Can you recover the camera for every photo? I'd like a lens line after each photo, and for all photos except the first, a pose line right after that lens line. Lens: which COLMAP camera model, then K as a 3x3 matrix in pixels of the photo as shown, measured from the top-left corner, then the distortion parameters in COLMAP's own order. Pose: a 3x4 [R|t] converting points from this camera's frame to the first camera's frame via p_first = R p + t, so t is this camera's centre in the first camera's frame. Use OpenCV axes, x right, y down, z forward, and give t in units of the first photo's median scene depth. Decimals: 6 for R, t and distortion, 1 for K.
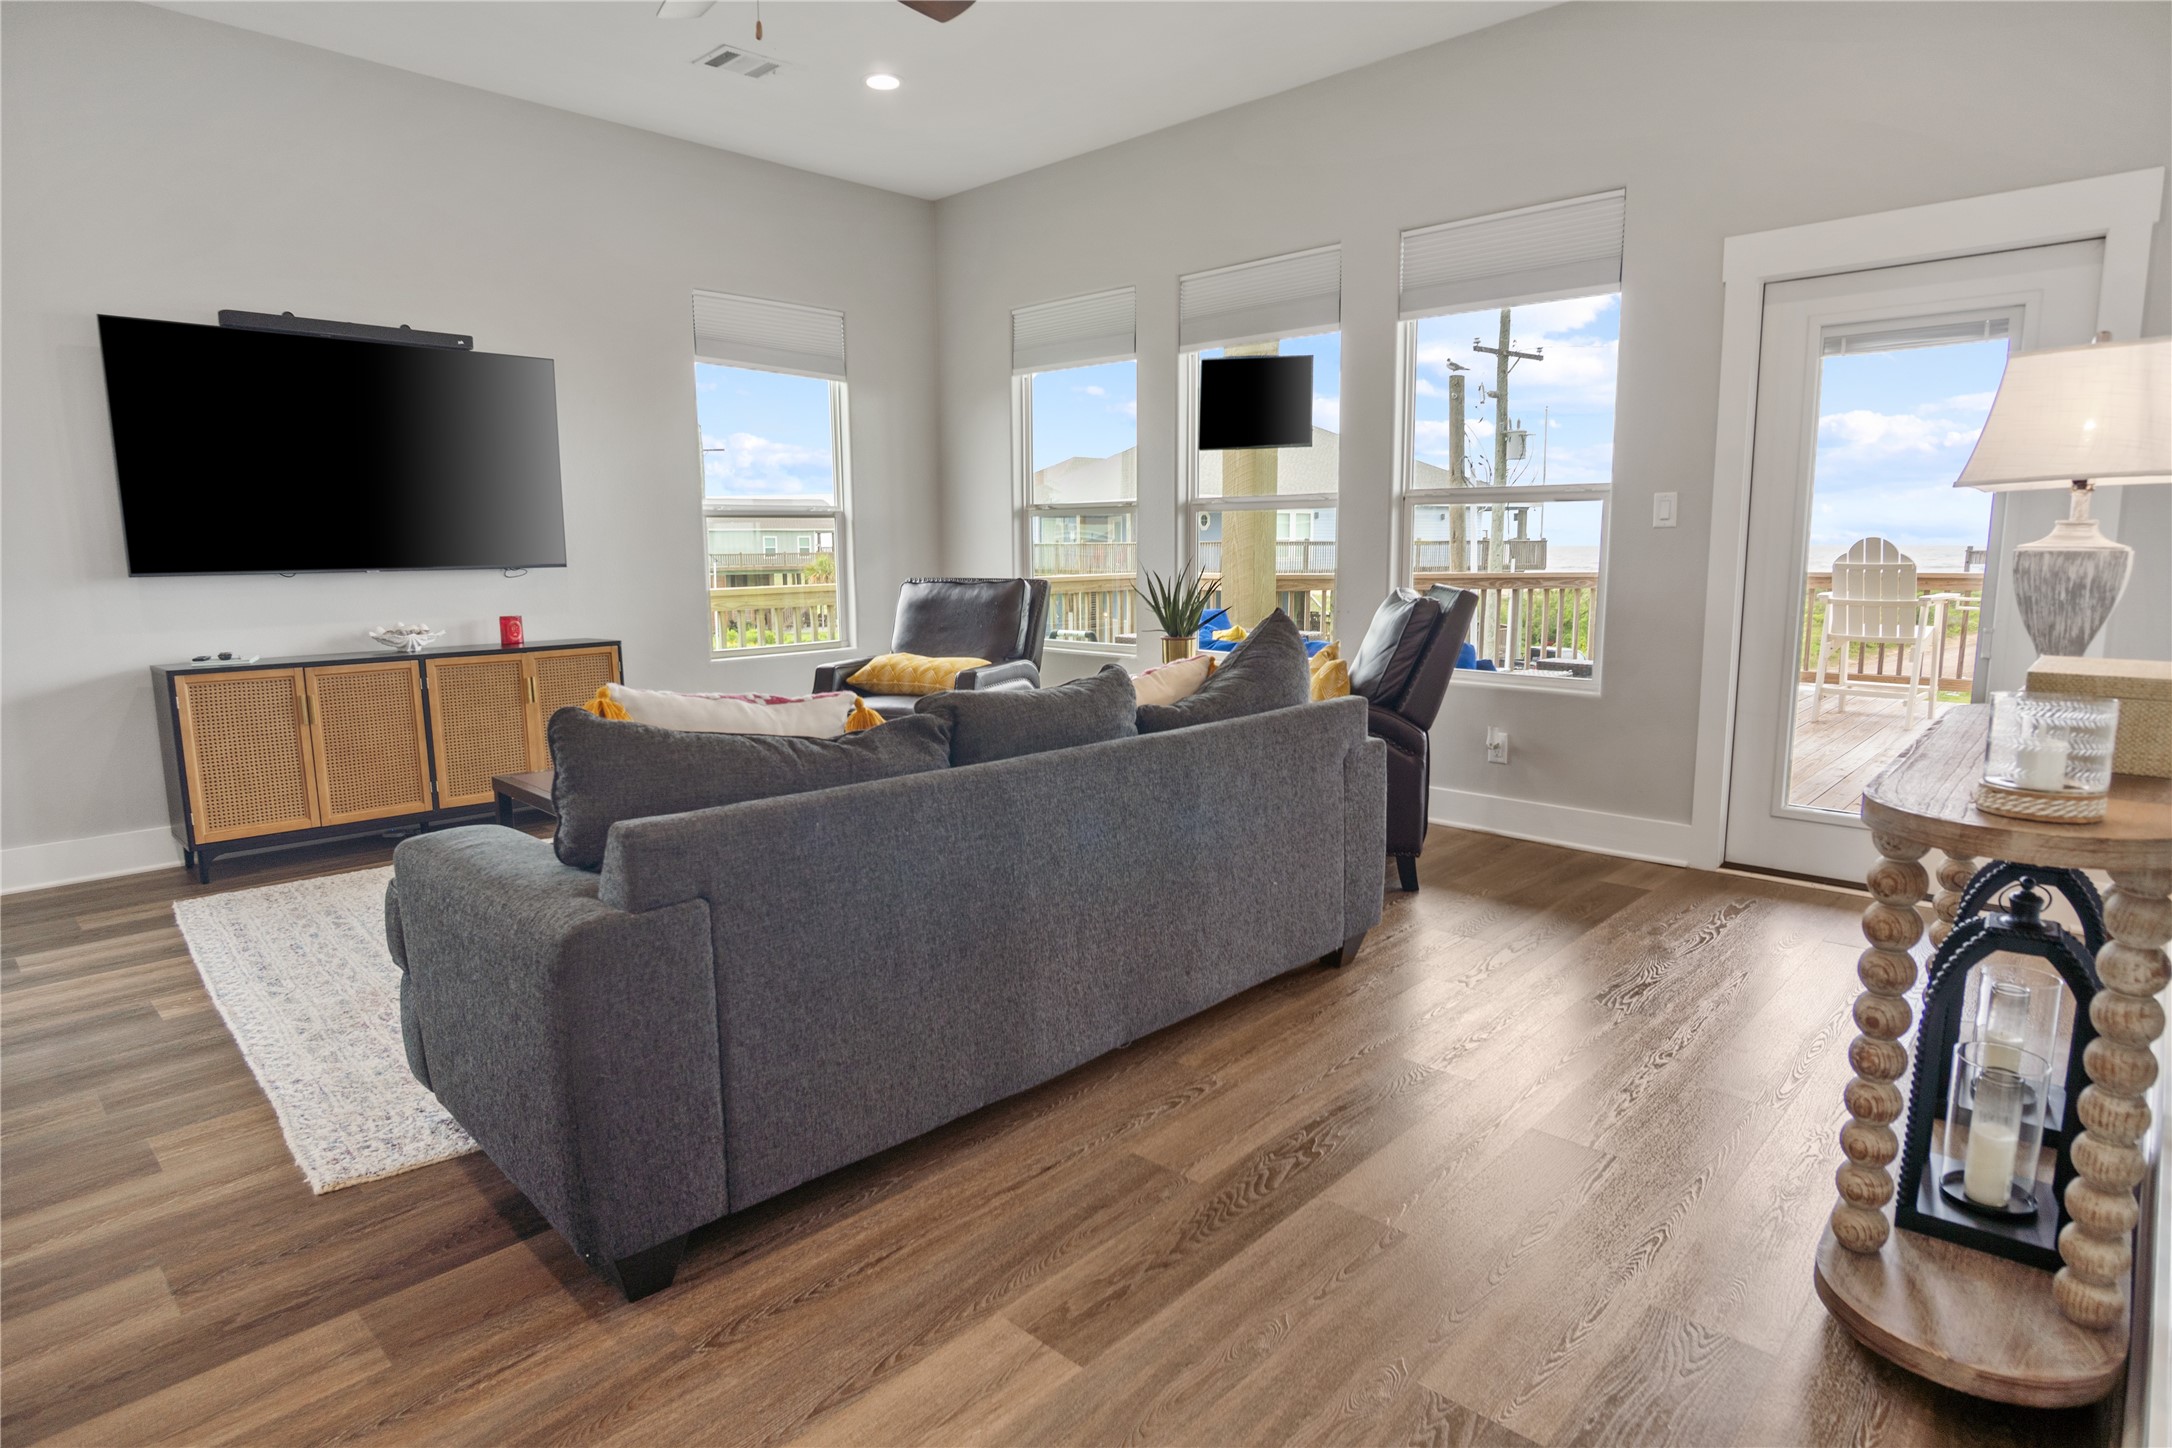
lens RADIAL K [[1177.0, 0, 1086.0], [0, 1177.0, 724.0], [0, 0, 1]] dist [-0.002496, -0.016432]
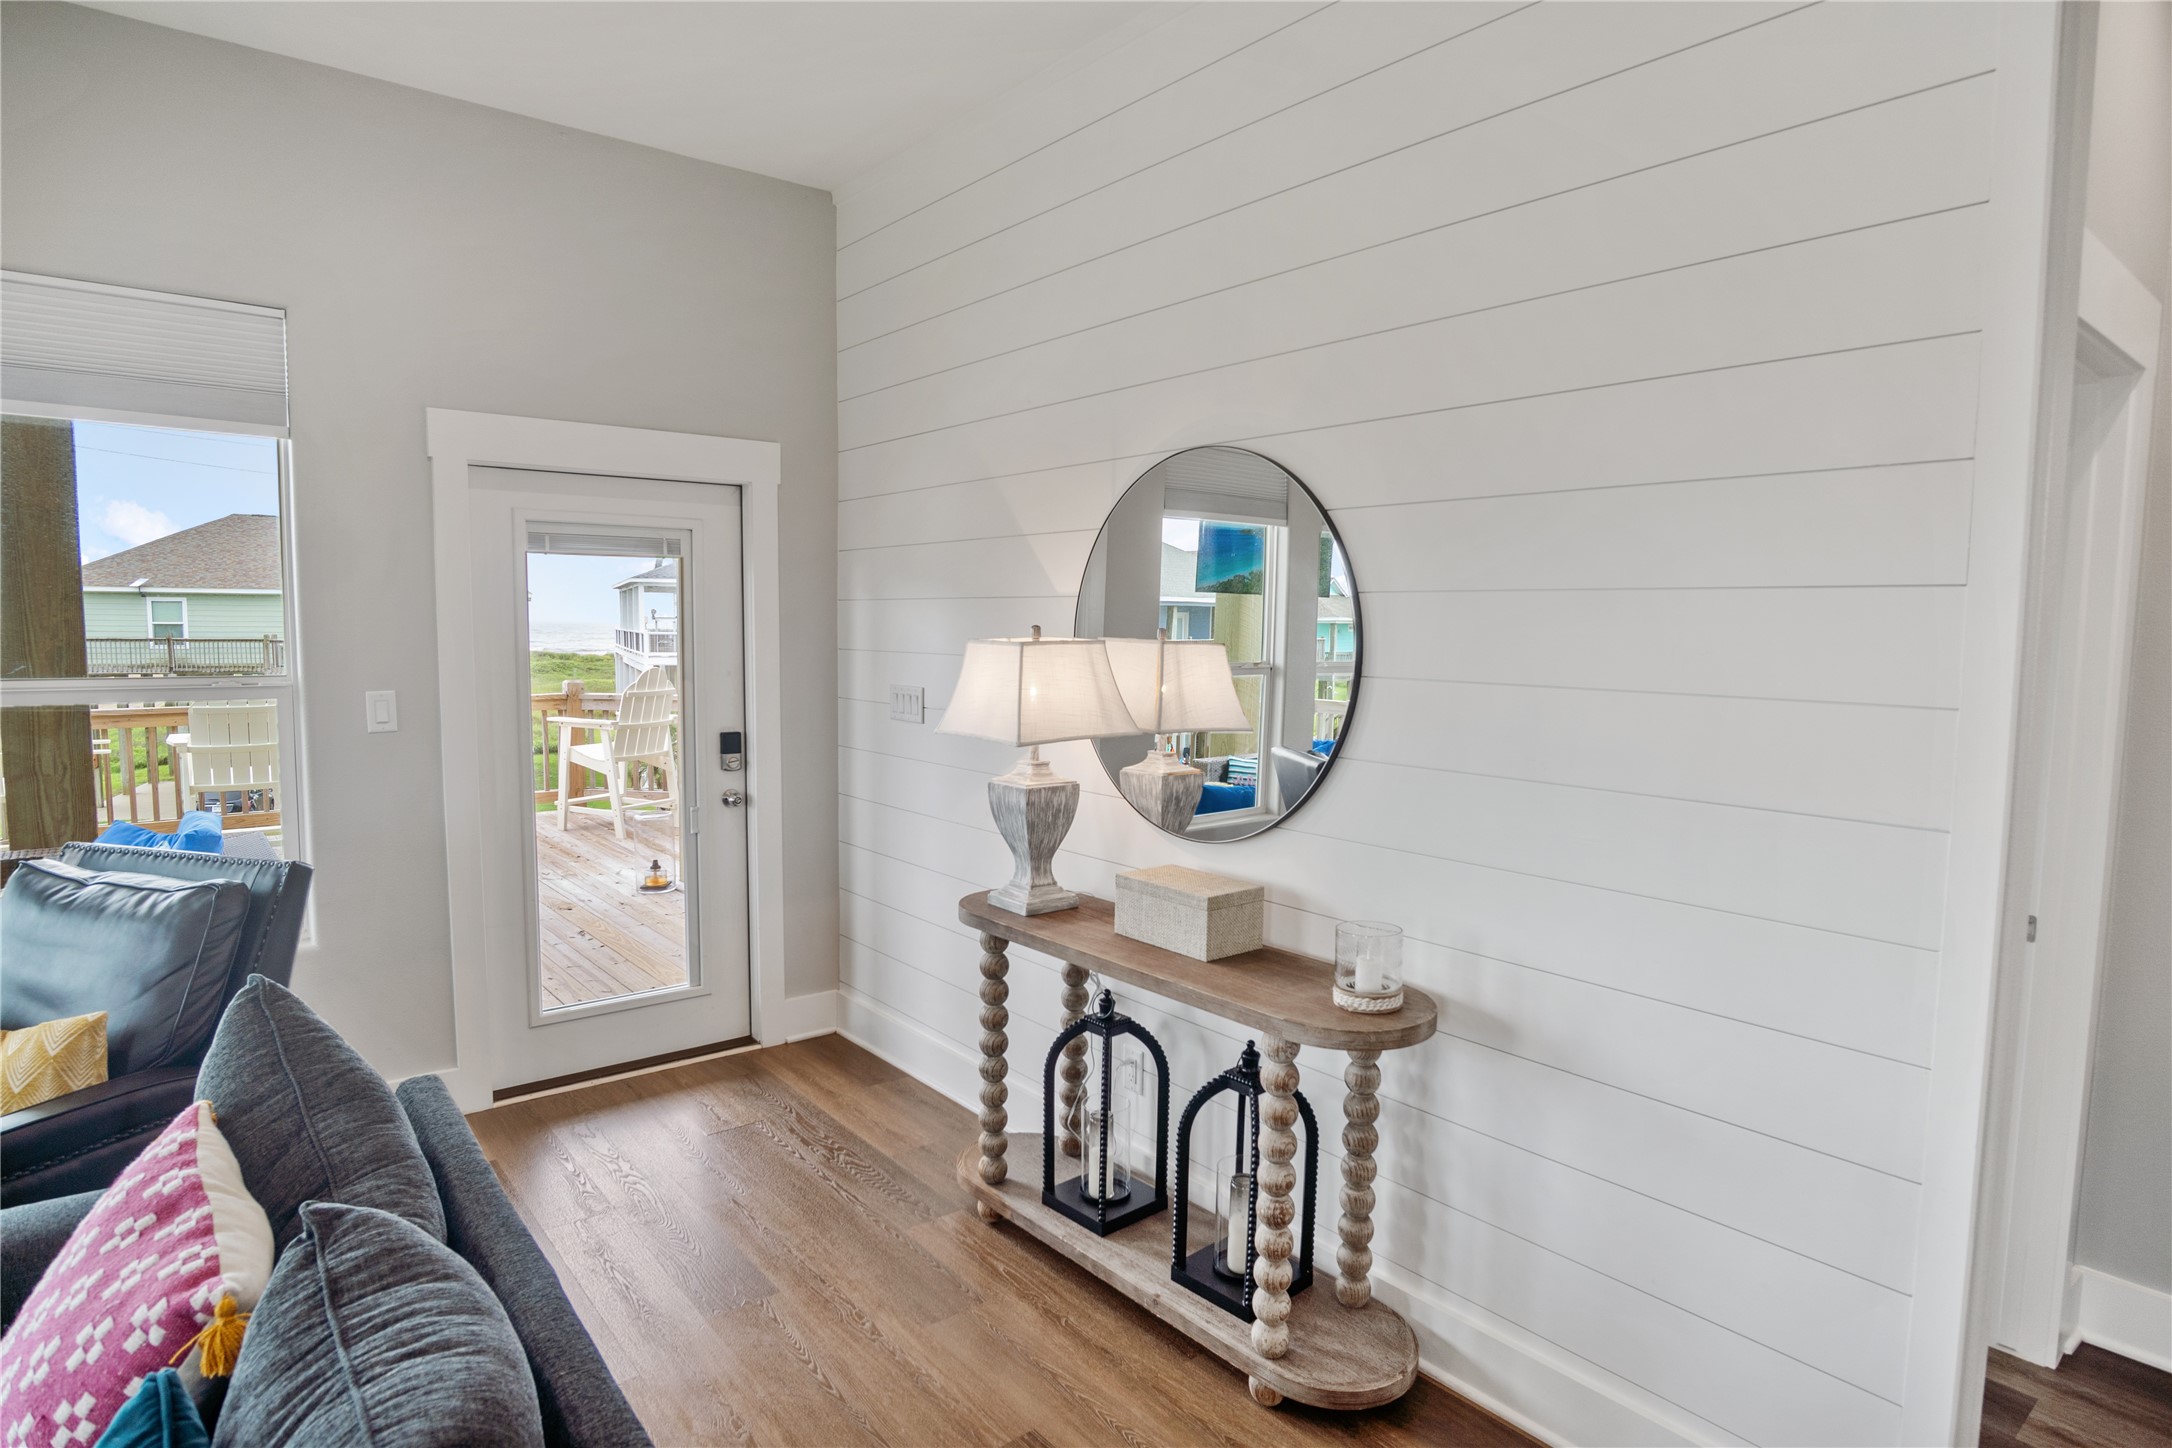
lens RADIAL K [[1164.1, 0, 1079.0], [0, 1164.1, 728.2], [0, 0, 1]] dist [-0.032944, 0.007279]
pose [[0.125966, -0.079559, 0.988839, -0.238899], [0.136239, 0.988722, 0.062195, -0.145967], [-0.982635, 0.126884, 0.135384, 0.385030]]
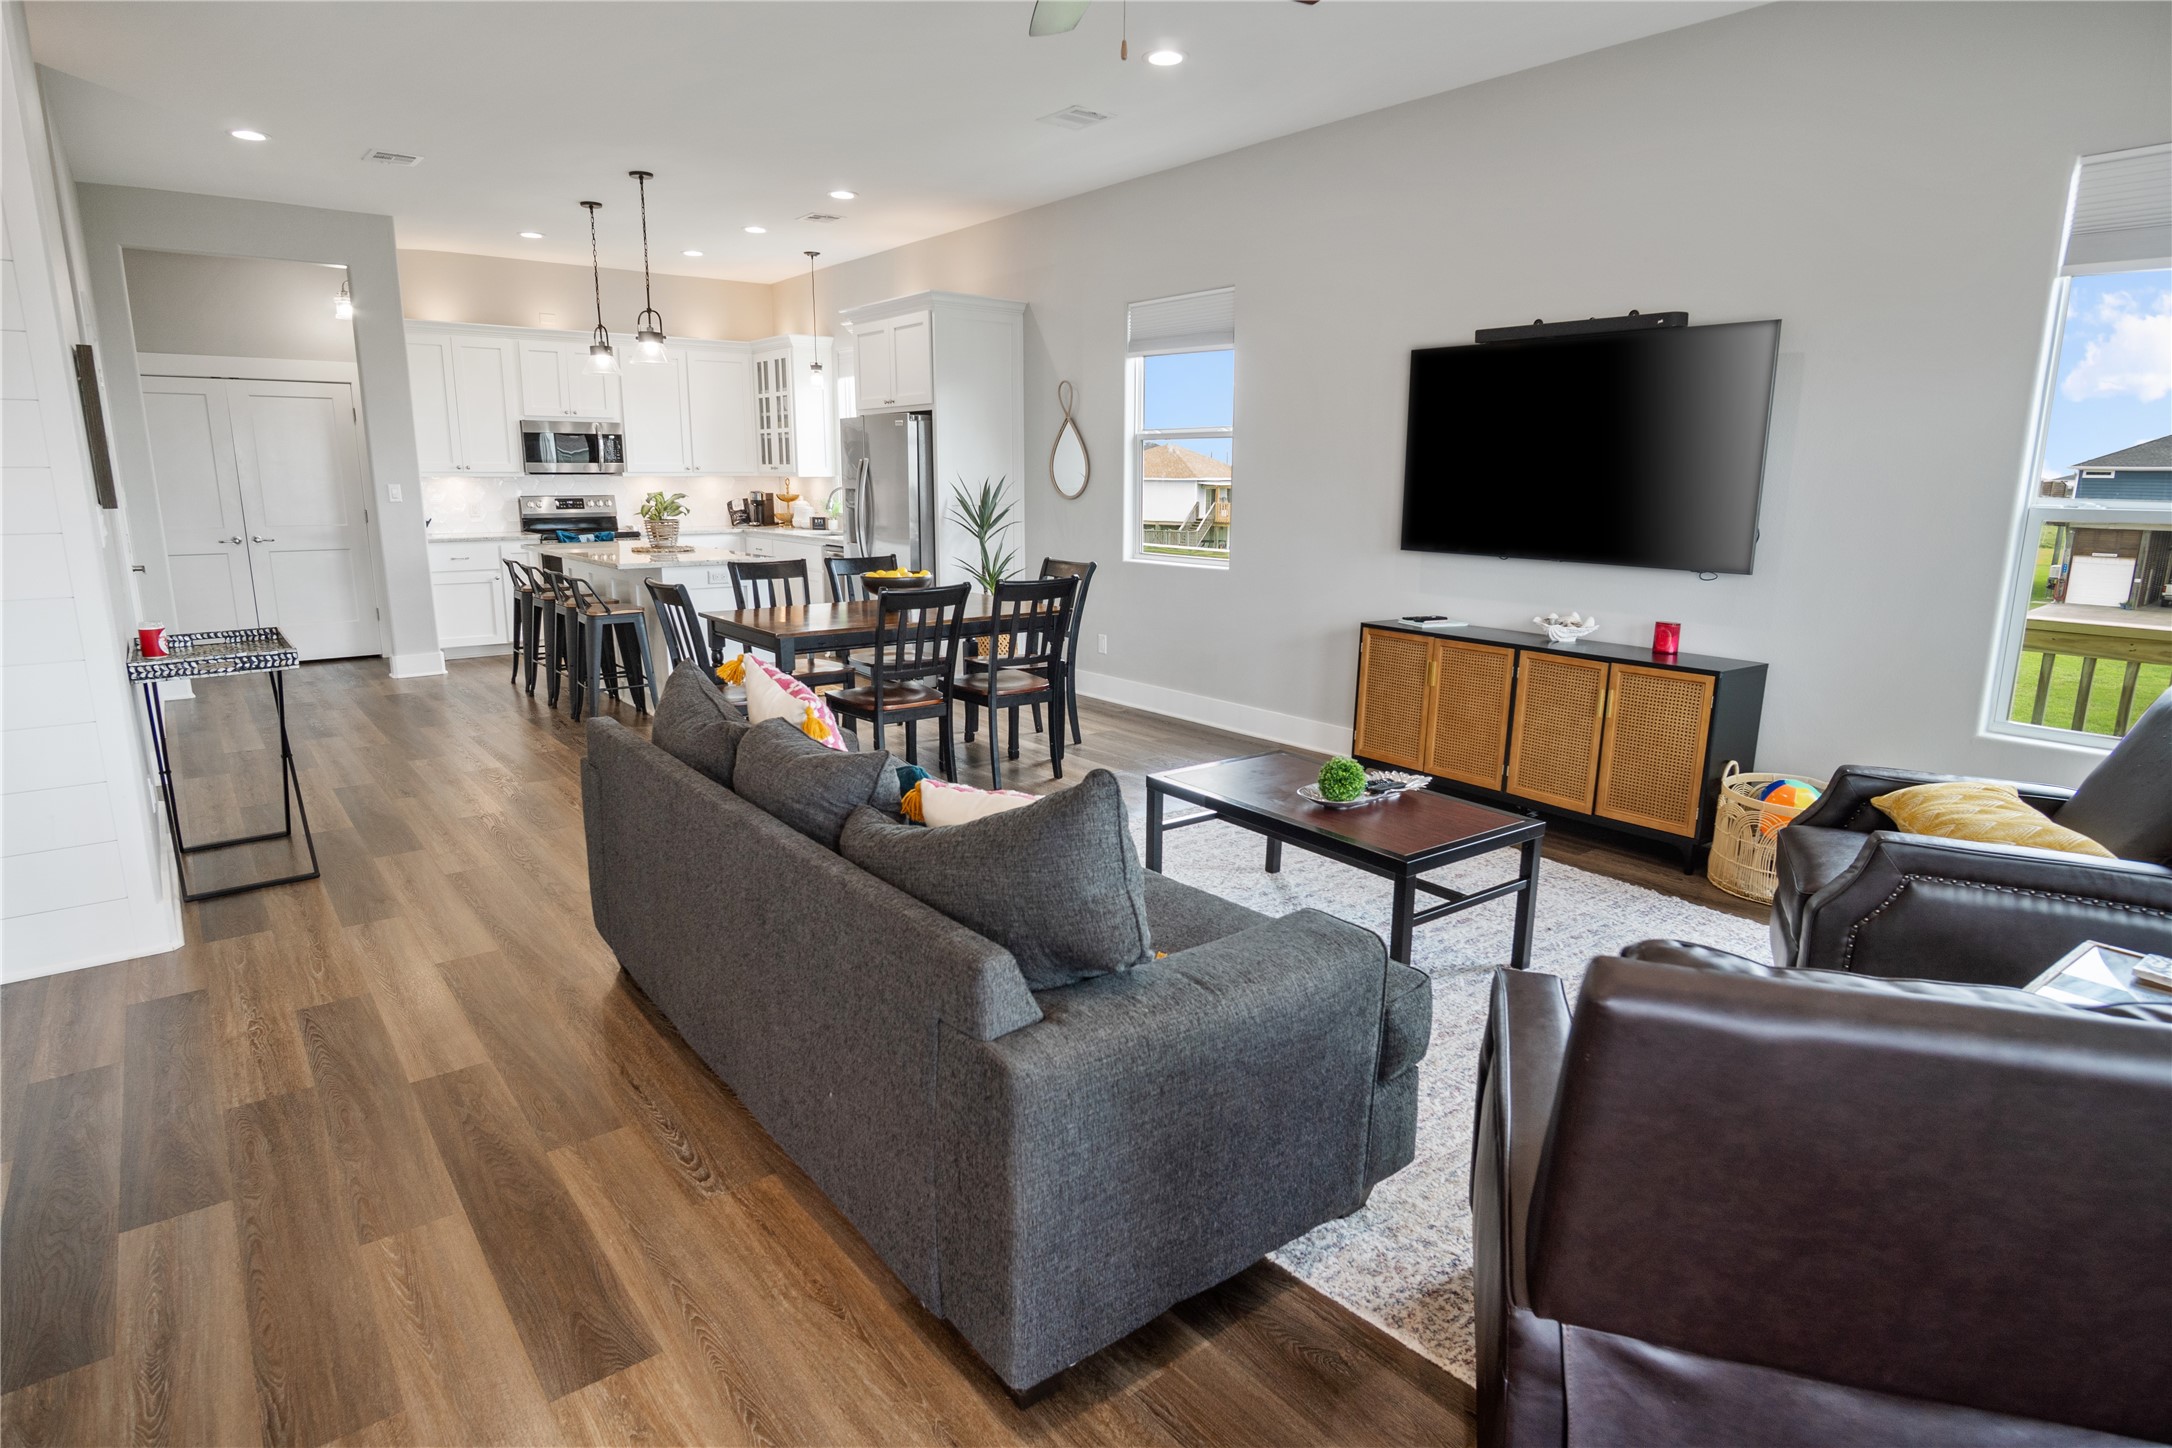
lens RADIAL K [[1164.1, 0, 1079.0], [0, 1164.1, 728.2], [0, 0, 1]] dist [-0.032944, 0.007279]
pose [[-0.142662, 0.222567, -0.964423, 0.507435], [-0.154365, 0.957463, 0.243795, -0.184230], [0.977660, 0.183653, -0.102237, 0.766204]]
